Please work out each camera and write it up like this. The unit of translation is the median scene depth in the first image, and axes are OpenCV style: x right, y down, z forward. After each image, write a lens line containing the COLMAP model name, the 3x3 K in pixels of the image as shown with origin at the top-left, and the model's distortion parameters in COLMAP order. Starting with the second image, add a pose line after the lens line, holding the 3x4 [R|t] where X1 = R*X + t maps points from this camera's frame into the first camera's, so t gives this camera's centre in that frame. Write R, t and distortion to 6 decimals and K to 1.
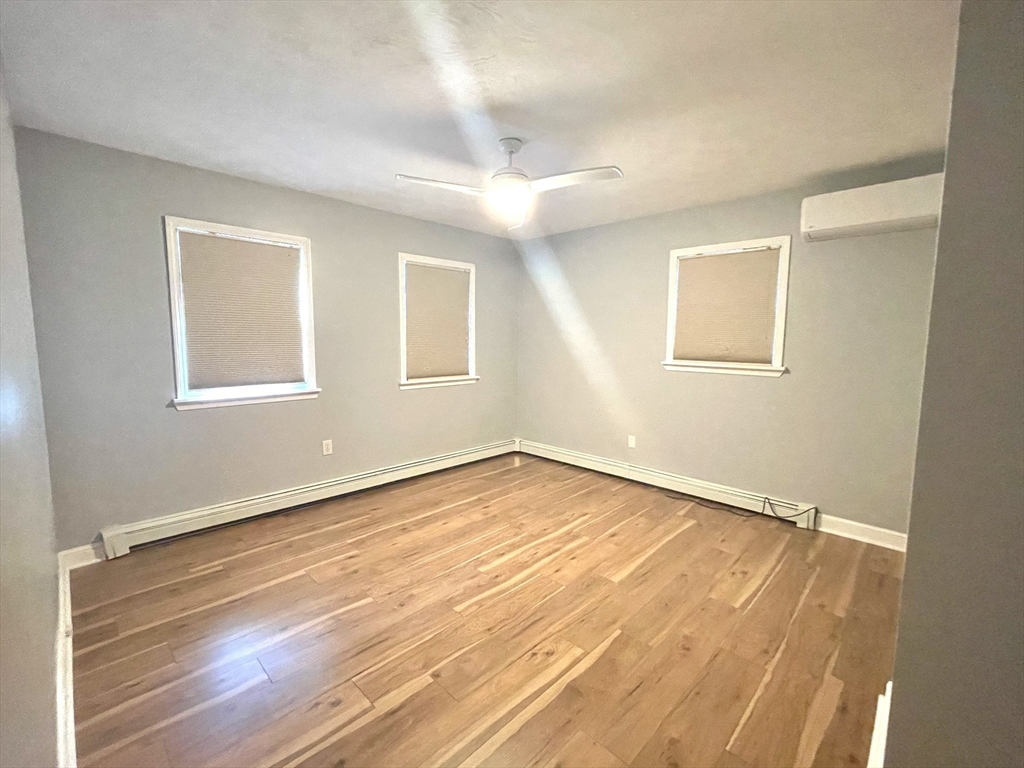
lens RADIAL K [[439.9, 0, 511.6], [0, 439.9, 382.4], [0, 0, 1]] dist [-0.000768, -0.000023]
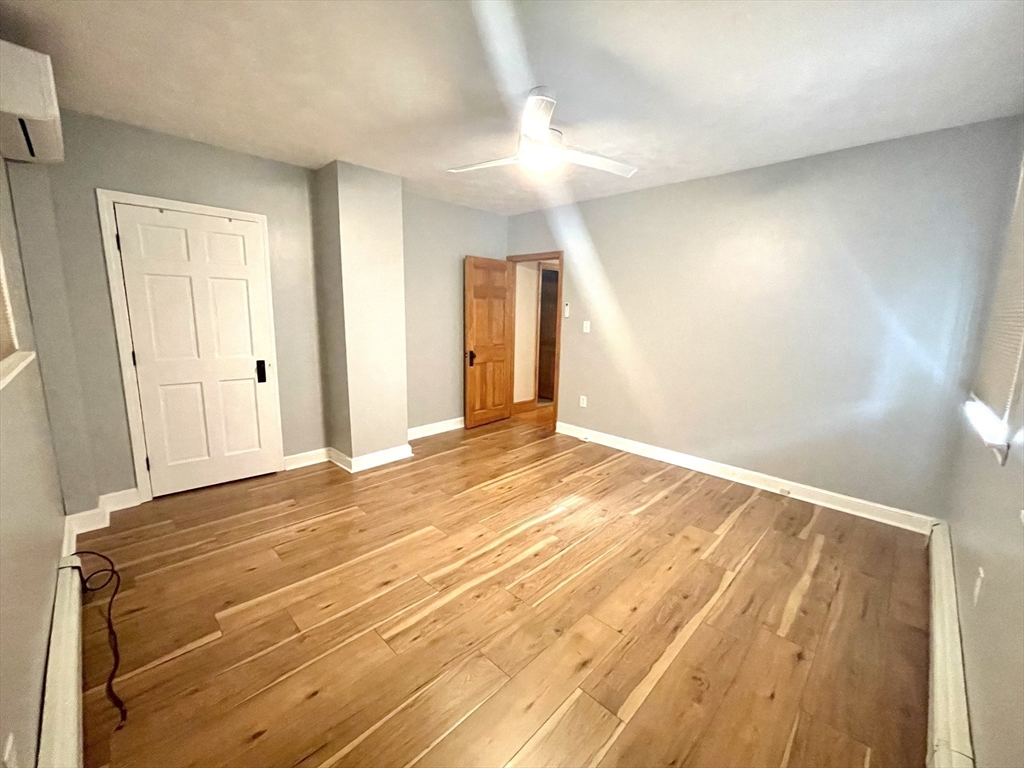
lens RADIAL K [[414.5, 0, 511.7], [0, 414.5, 381.0], [0, 0, 1]] dist [0.000779, 0.000029]
pose [[-0.999631, -0.027166, -0.000623, 0.038711], [-0.026314, 0.962063, 0.271556, -0.174638], [-0.006778, 0.271472, -0.962422, 1.714743]]
